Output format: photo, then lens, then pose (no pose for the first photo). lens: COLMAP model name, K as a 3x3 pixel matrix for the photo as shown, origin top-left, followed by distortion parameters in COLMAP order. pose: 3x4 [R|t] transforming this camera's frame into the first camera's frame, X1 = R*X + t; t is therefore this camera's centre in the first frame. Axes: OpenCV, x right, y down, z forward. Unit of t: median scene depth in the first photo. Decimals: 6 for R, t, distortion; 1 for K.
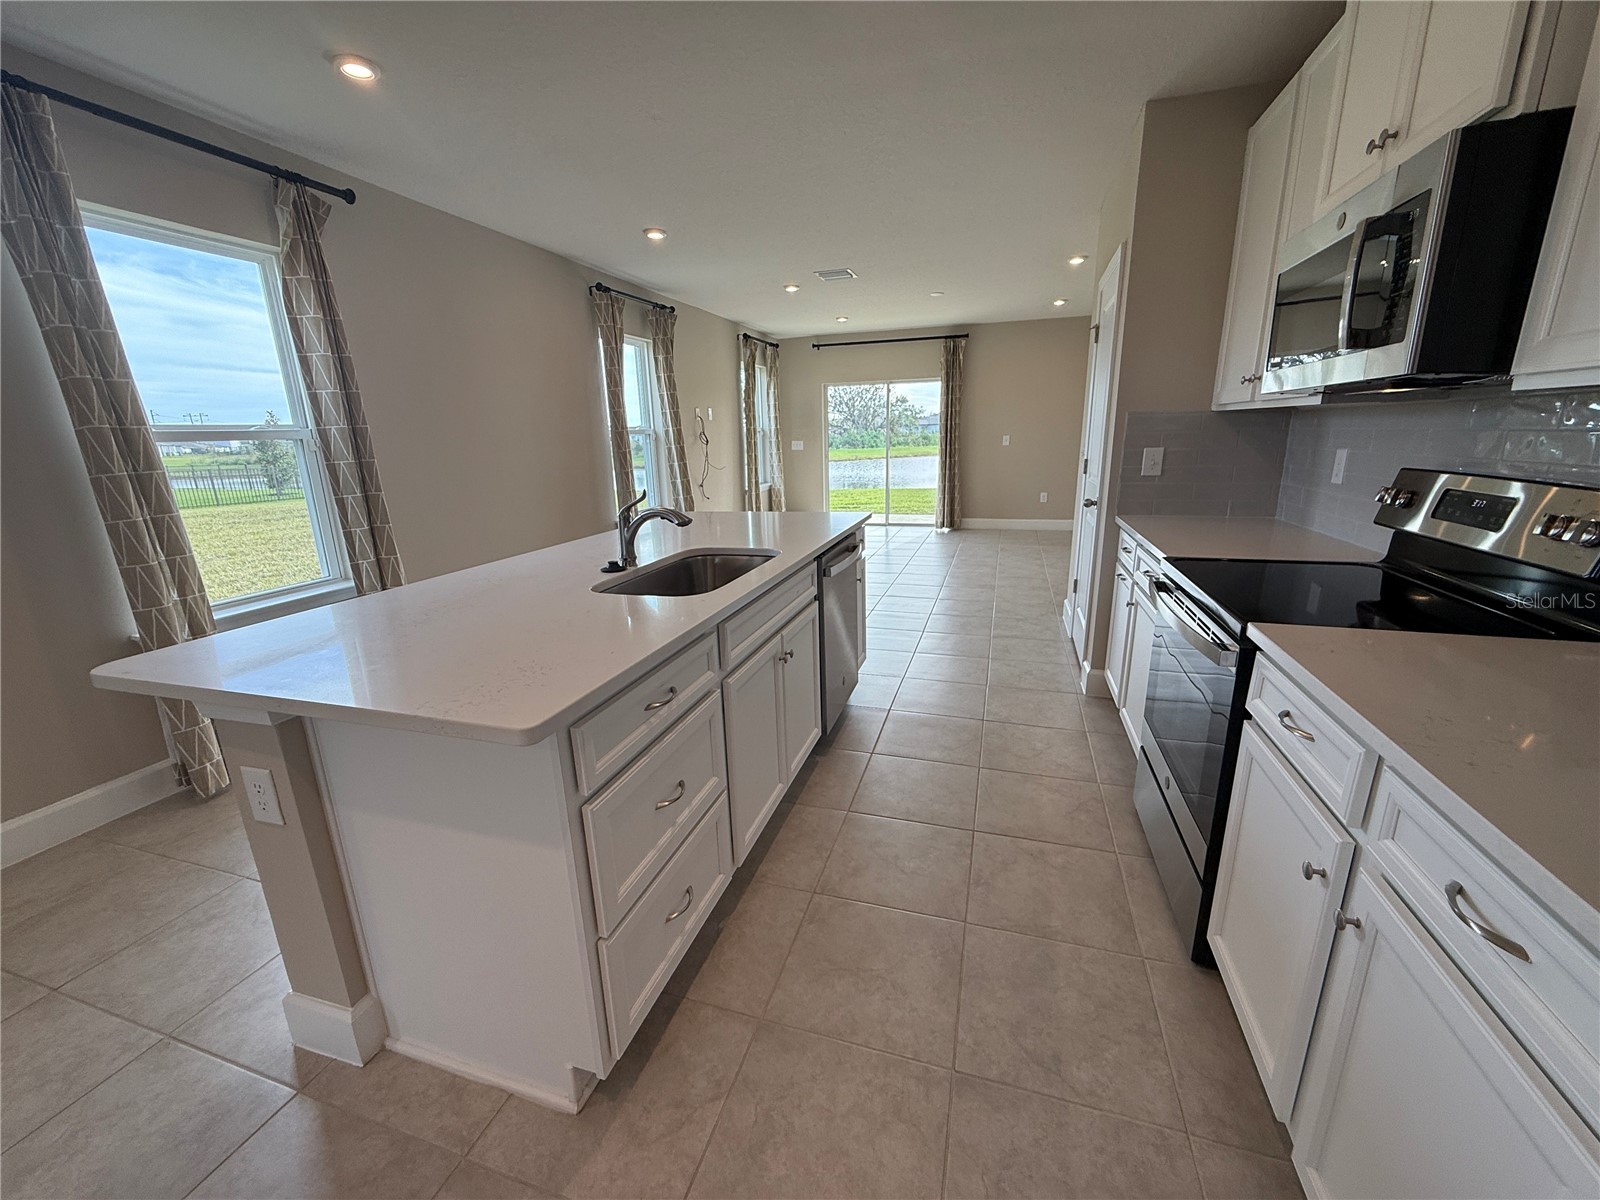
lens RADIAL K [[631.3, 0, 800.0], [0, 631.3, 600.0], [0, 0, 1]] dist [-0.000255, -0.000470]
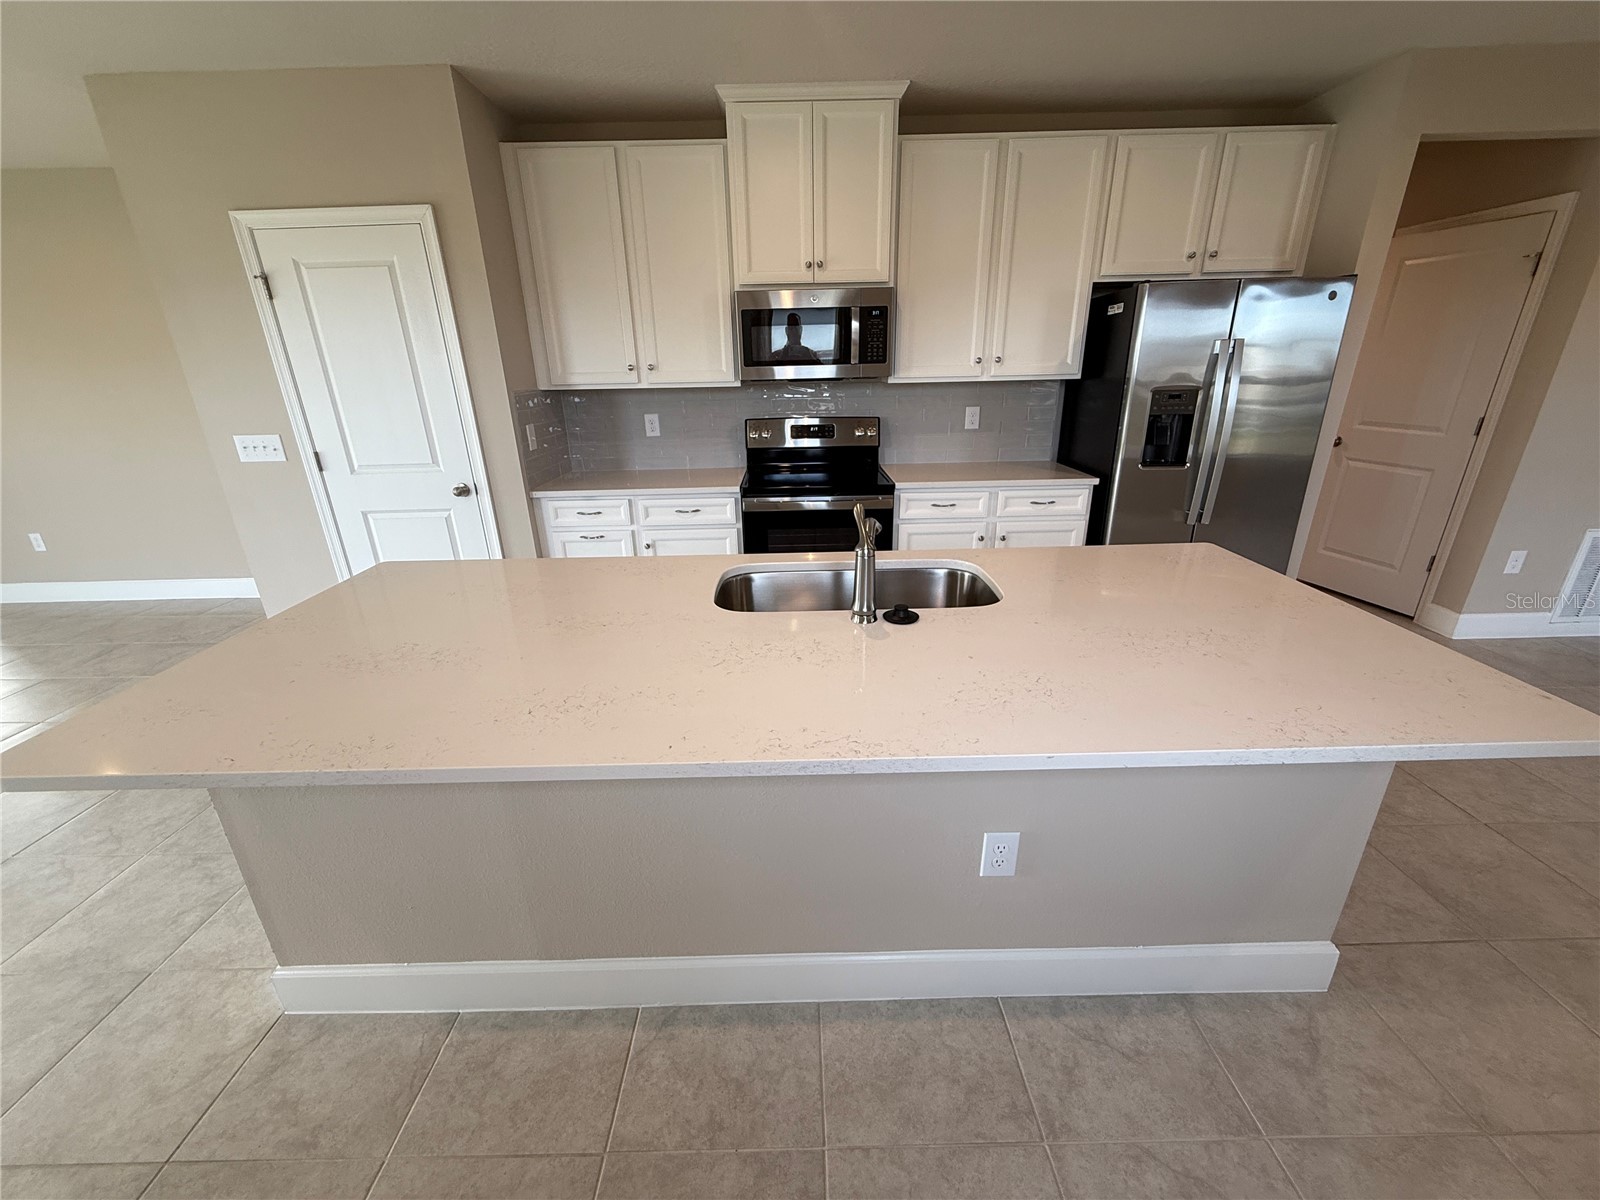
lens RADIAL K [[631.3, 0, 800.0], [0, 631.3, 600.0], [0, 0, 1]] dist [-0.000255, -0.000470]
pose [[-0.316177, -0.303604, 0.898809, -0.784300], [0.270517, 0.879226, 0.392150, -0.321707], [-0.909314, 0.367132, -0.195861, 1.048582]]
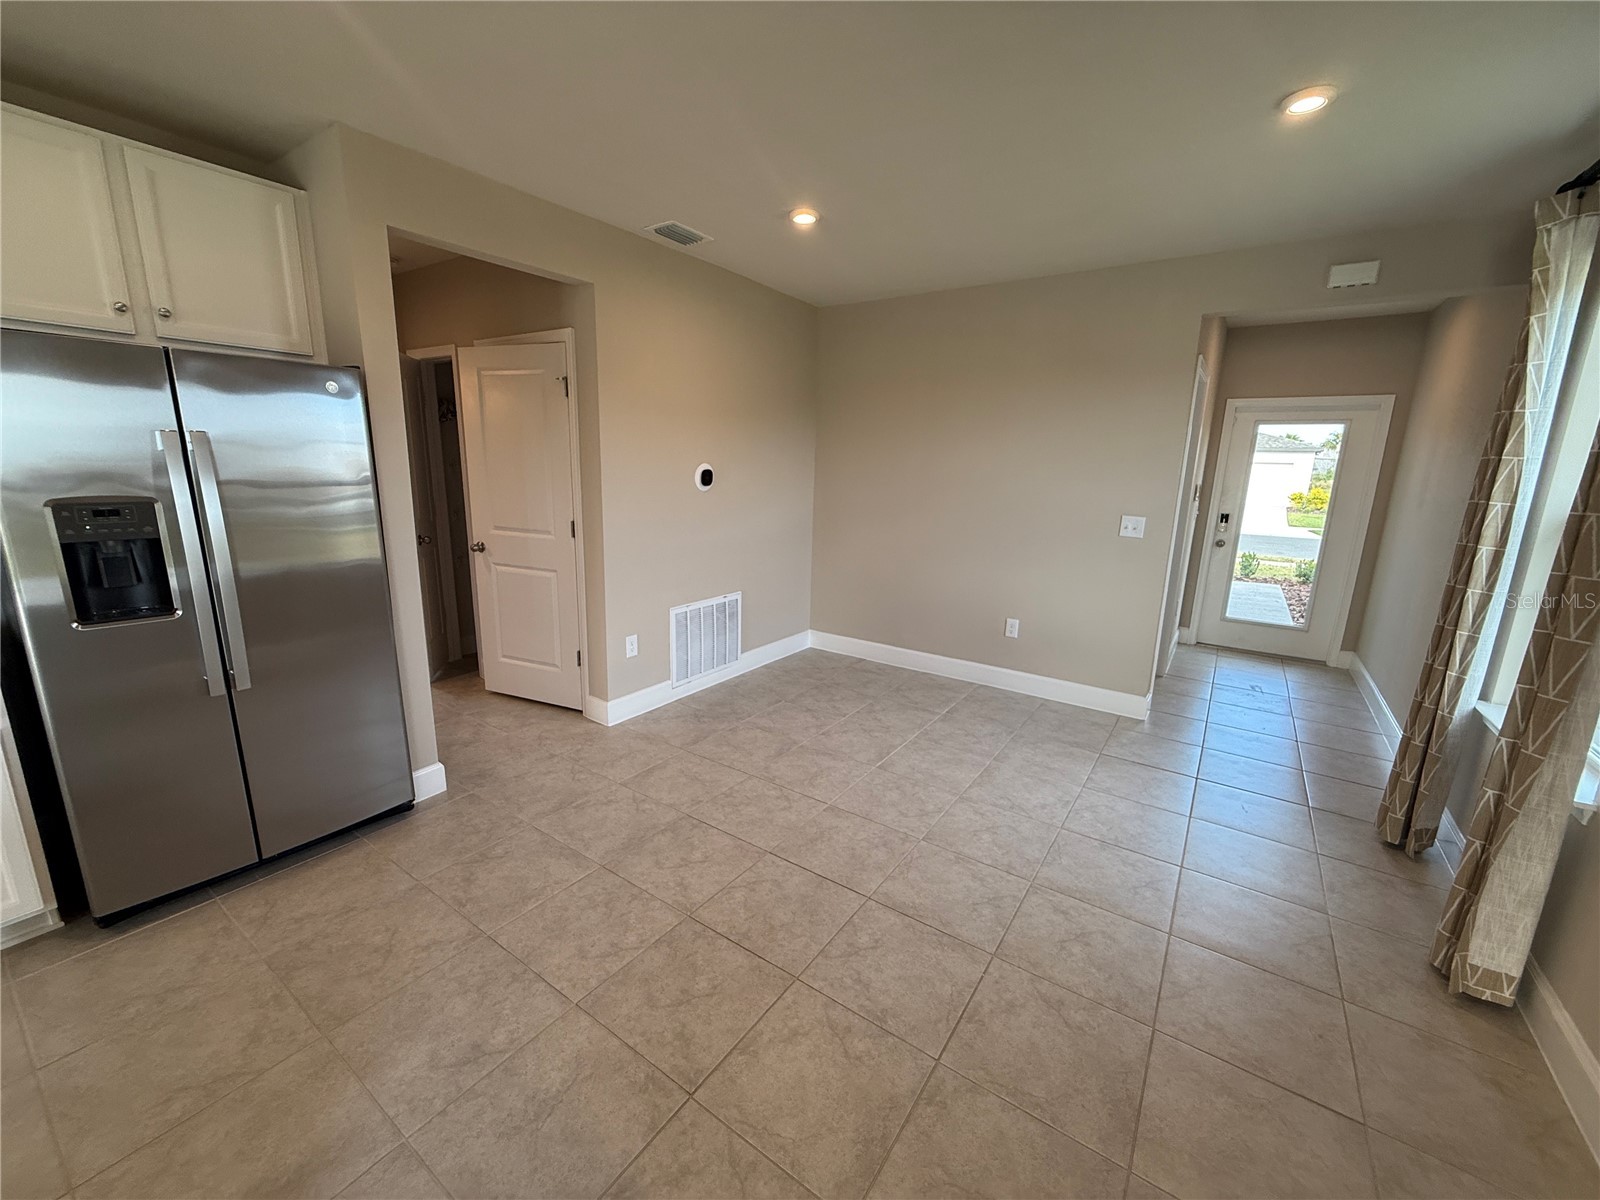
lens RADIAL K [[631.3, 0, 800.0], [0, 631.3, 600.0], [0, 0, 1]] dist [-0.000255, -0.000470]
pose [[-0.958040, -0.059237, 0.280448, -0.823420], [0.073574, 0.894810, 0.440342, -0.175373], [-0.277033, 0.442499, -0.852905, 0.479506]]
